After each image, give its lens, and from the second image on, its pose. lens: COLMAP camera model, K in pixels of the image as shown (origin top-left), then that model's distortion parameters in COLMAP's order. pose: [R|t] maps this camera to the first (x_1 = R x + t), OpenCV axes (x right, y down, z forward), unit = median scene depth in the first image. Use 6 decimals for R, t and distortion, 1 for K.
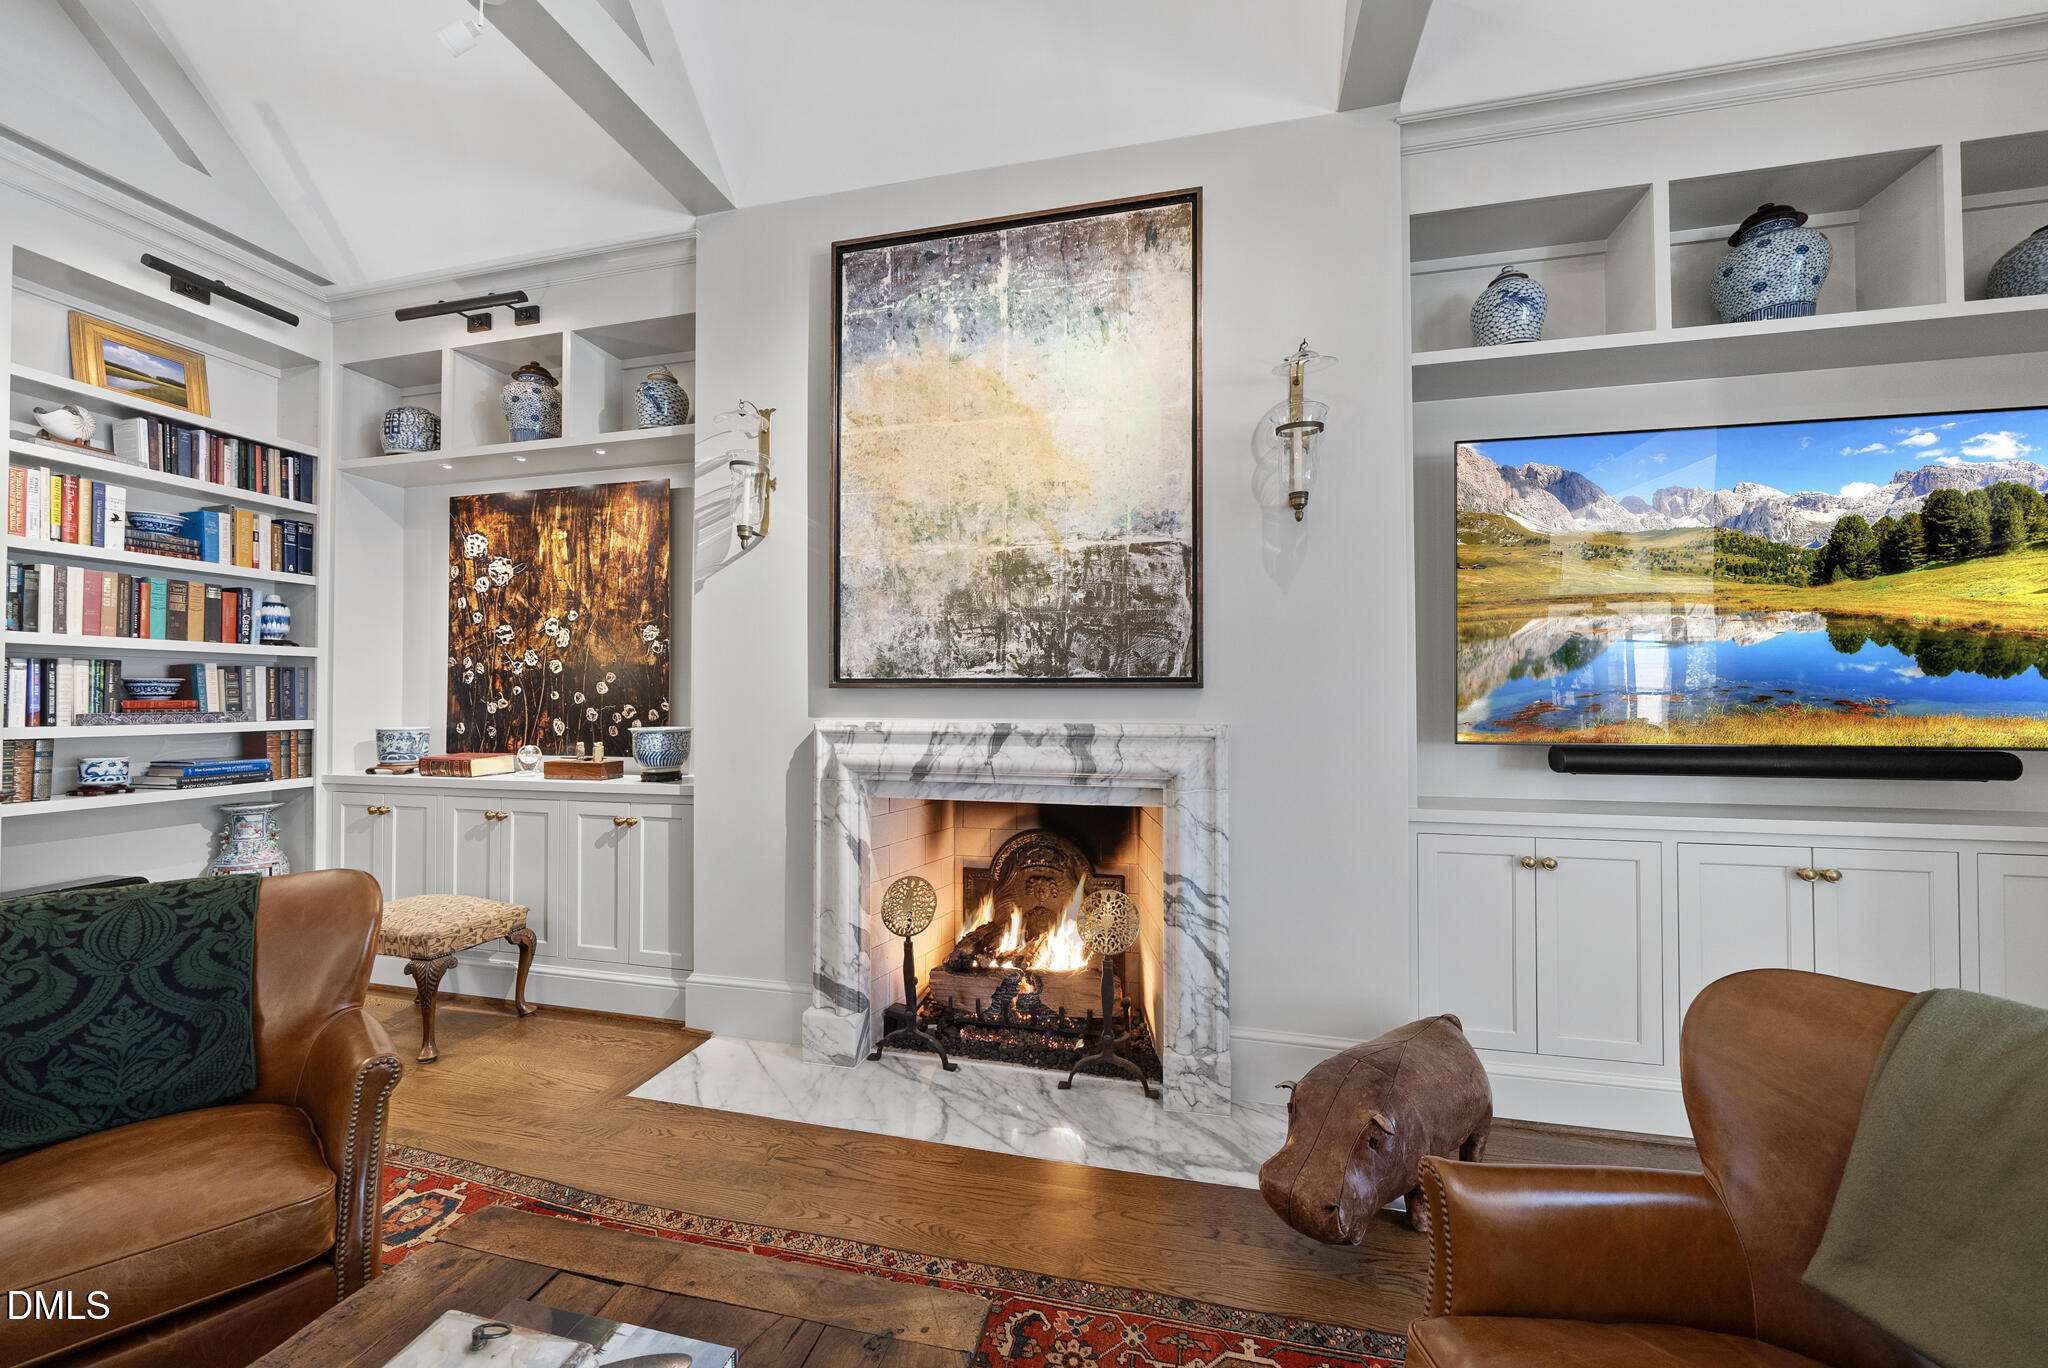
lens RADIAL K [[754.6, 0, 1019.3], [0, 754.6, 688.3], [0, 0, 1]] dist [-0.006598, 0.000094]
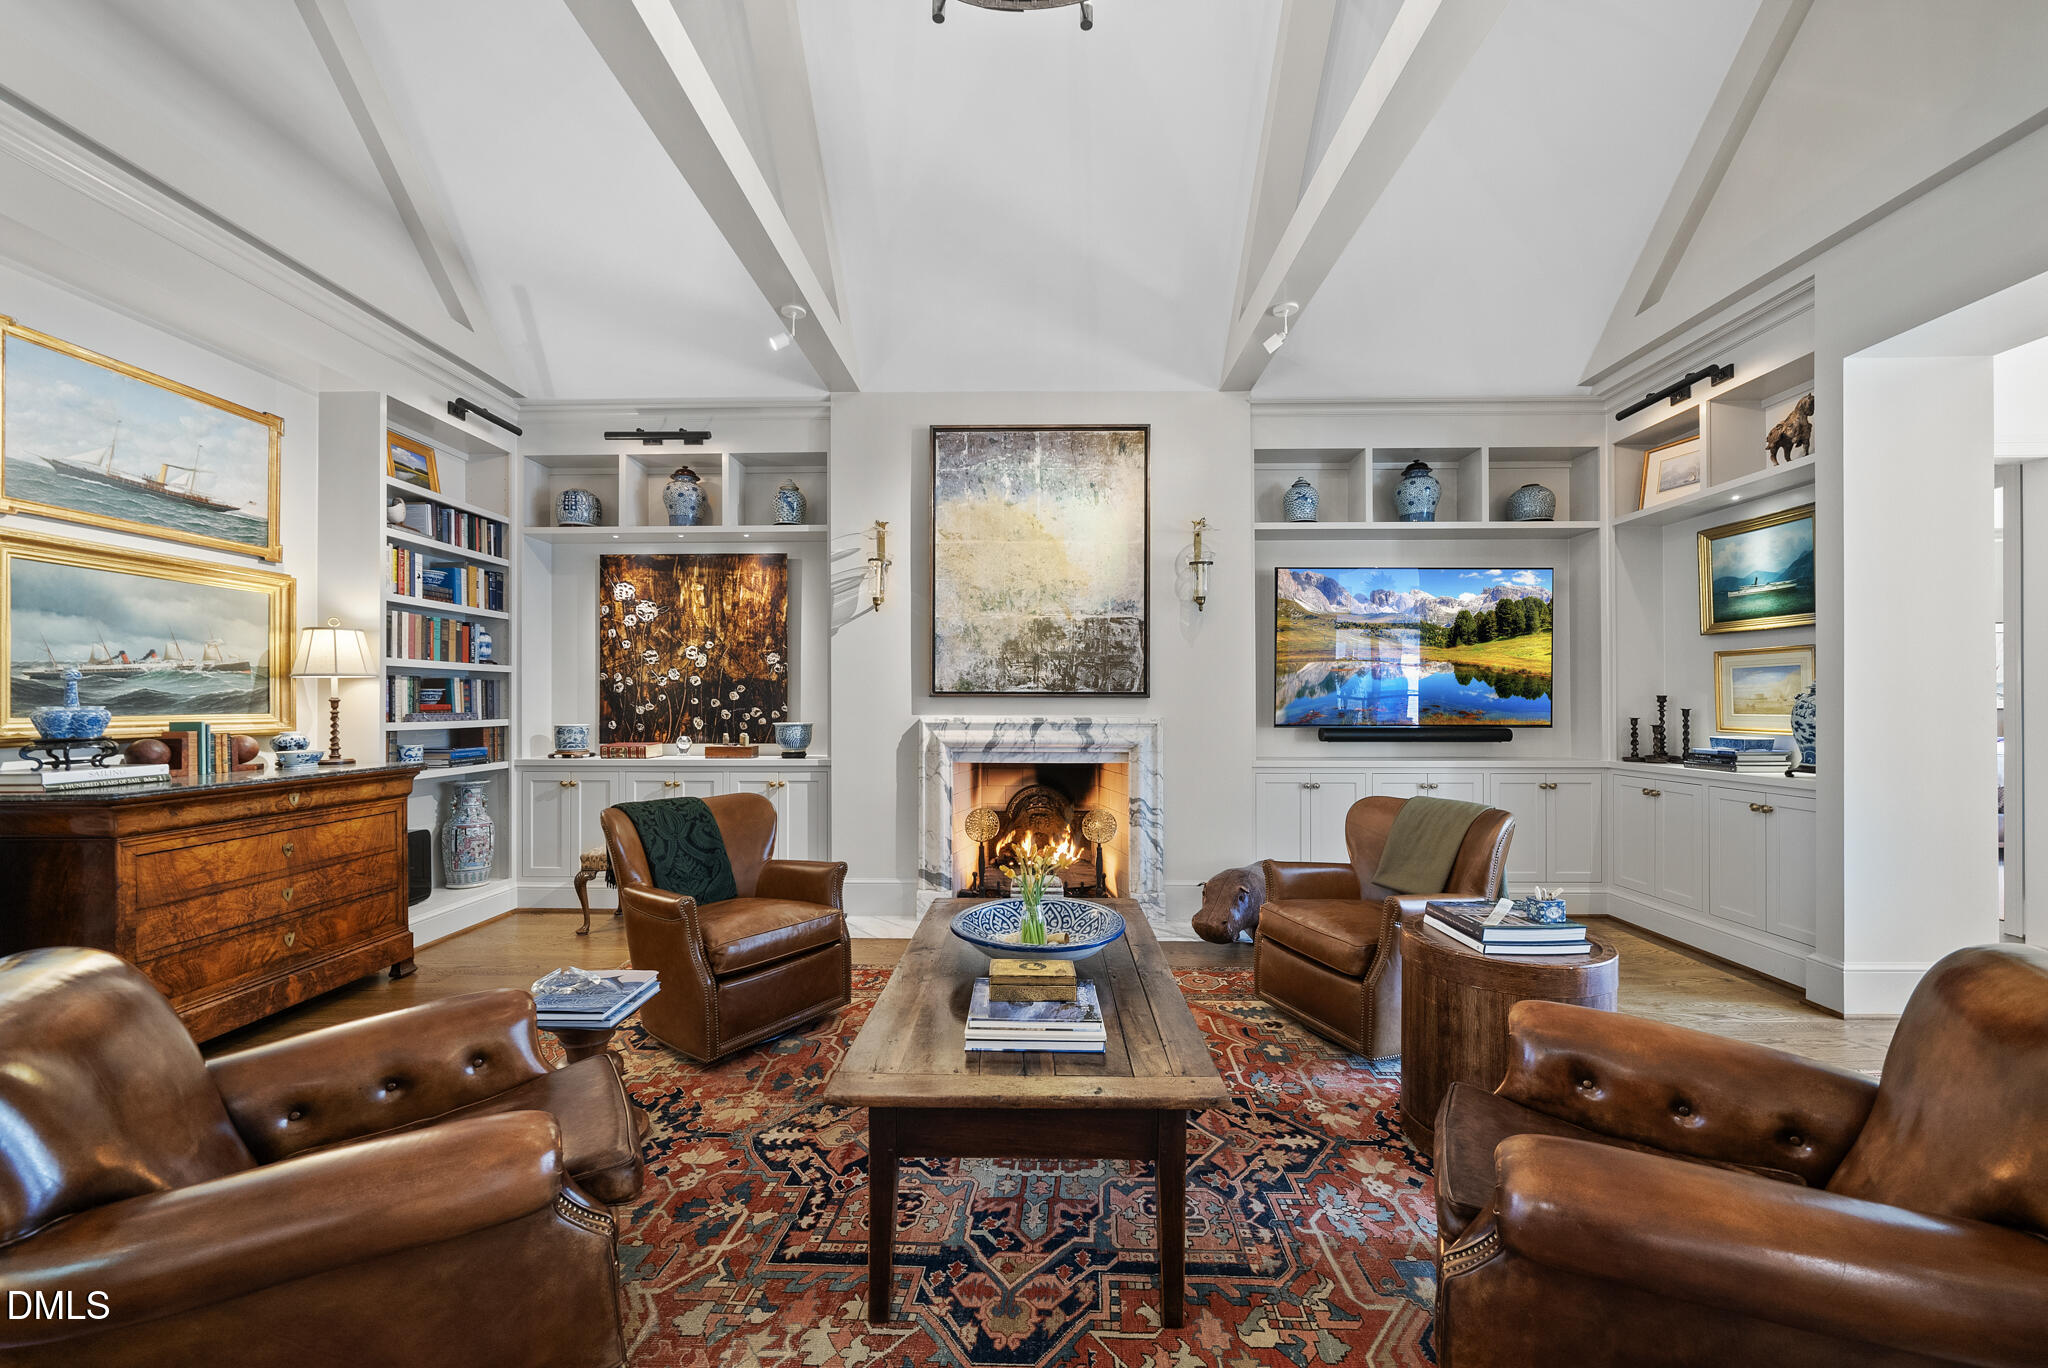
lens RADIAL K [[785.4, 0, 1017.8], [0, 785.4, 699.5], [0, 0, 1]] dist [-0.003915, -0.000167]
pose [[0.977817, 0.001531, 0.209456, -0.426575], [-0.003345, 0.999960, 0.008307, -0.010000], [-0.209435, -0.008824, 0.977783, -0.729744]]
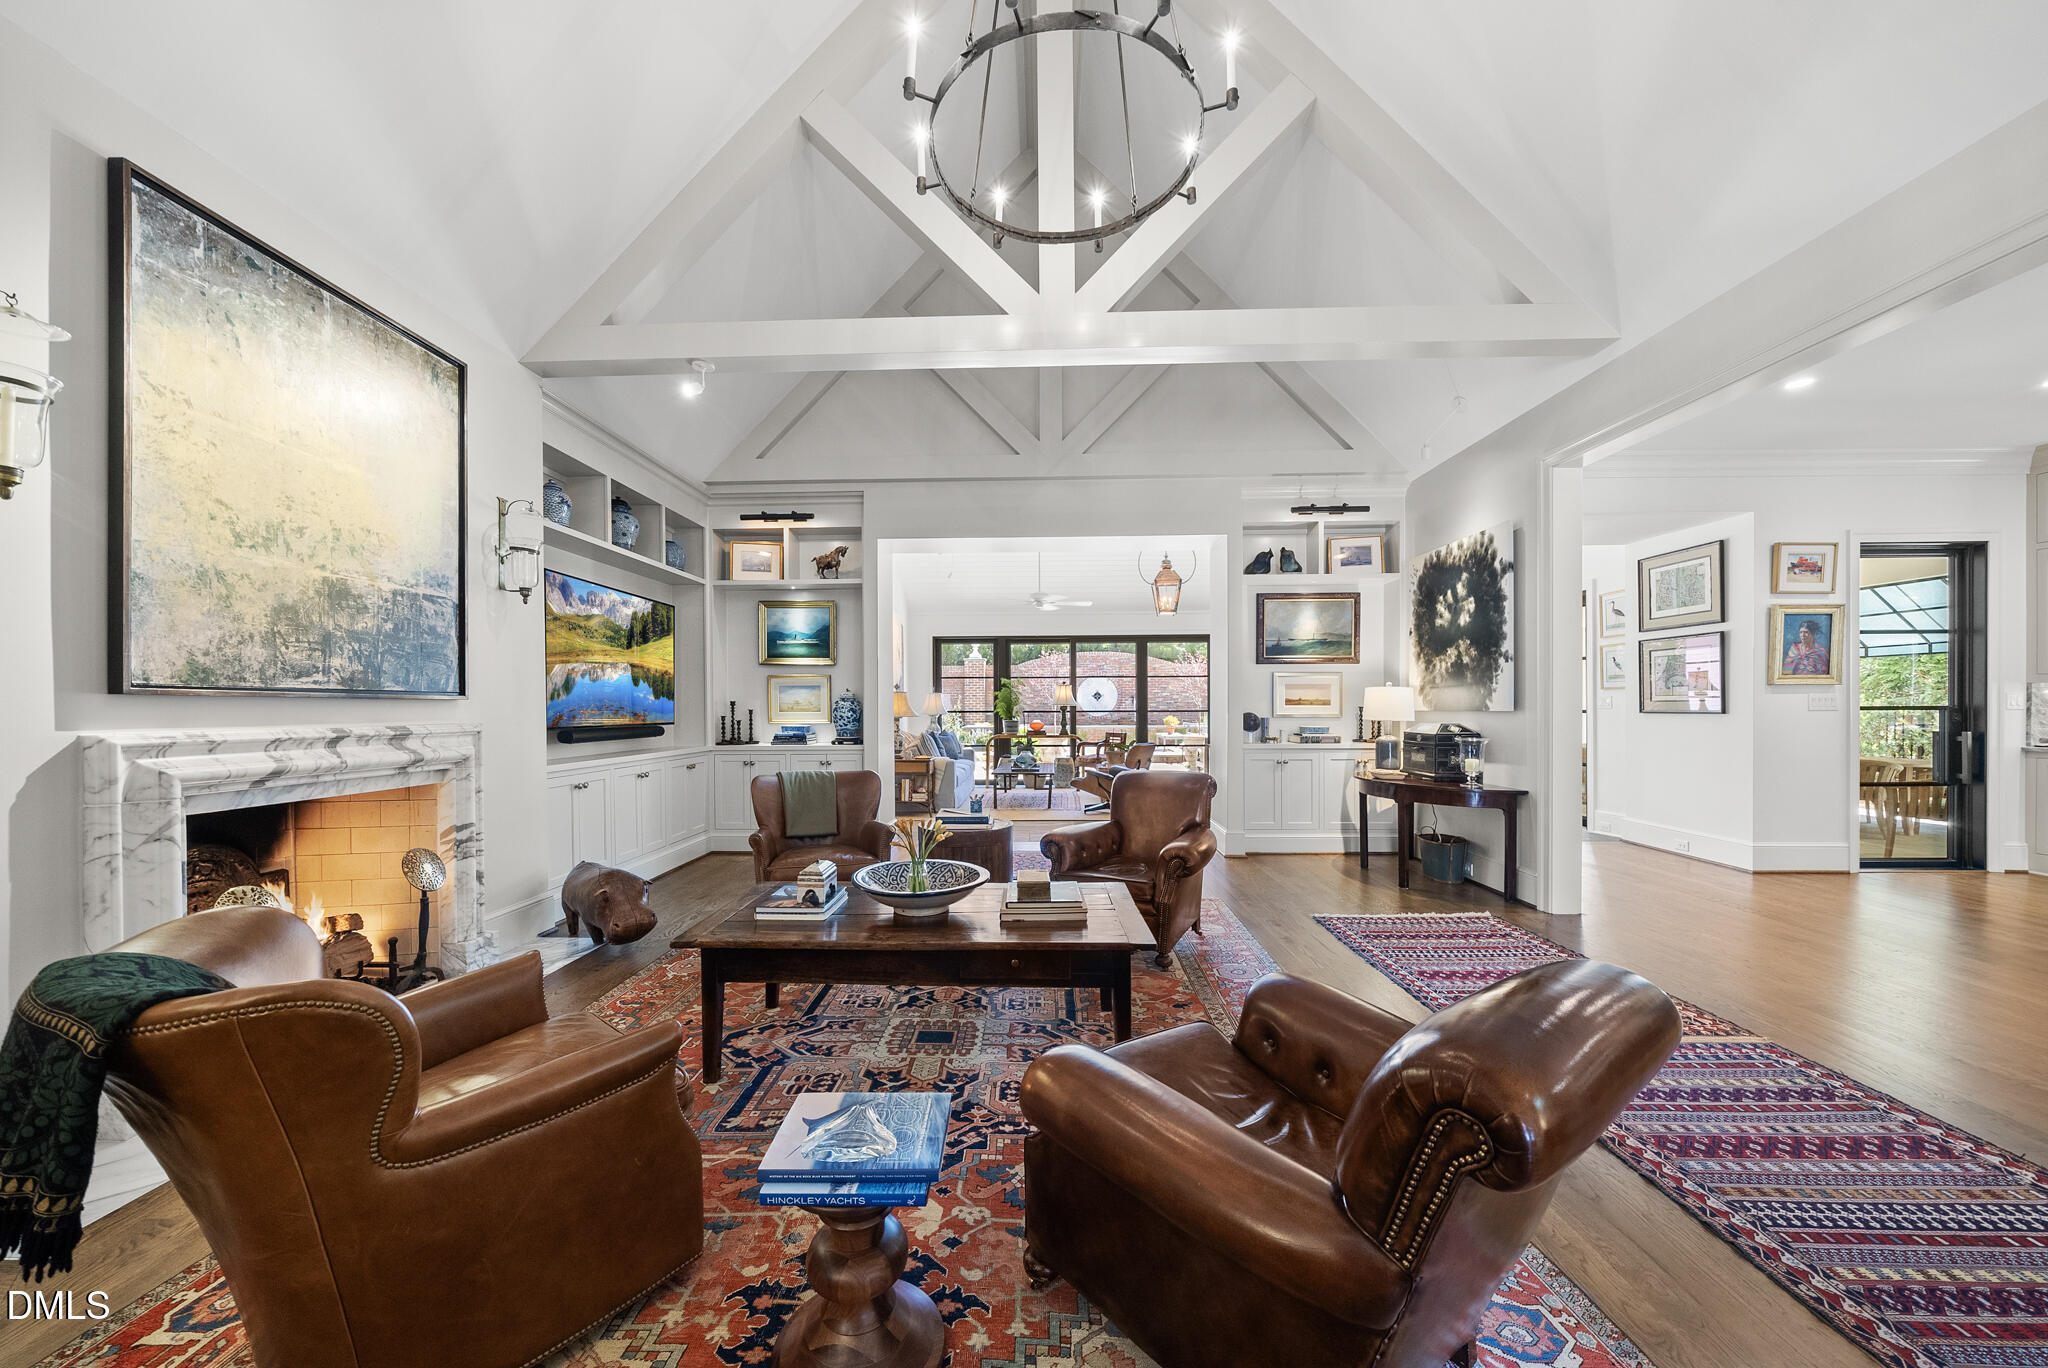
lens RADIAL K [[713.3, 0, 1017.9], [0, 713.3, 707.8], [0, 0, 1]] dist [-0.008074, 0.000083]
pose [[-0.206614, -0.000713, 0.978422, -1.231580], [-0.008757, 0.999961, -0.001121, 0.007091], [-0.978383, -0.008800, -0.206612, 0.193163]]
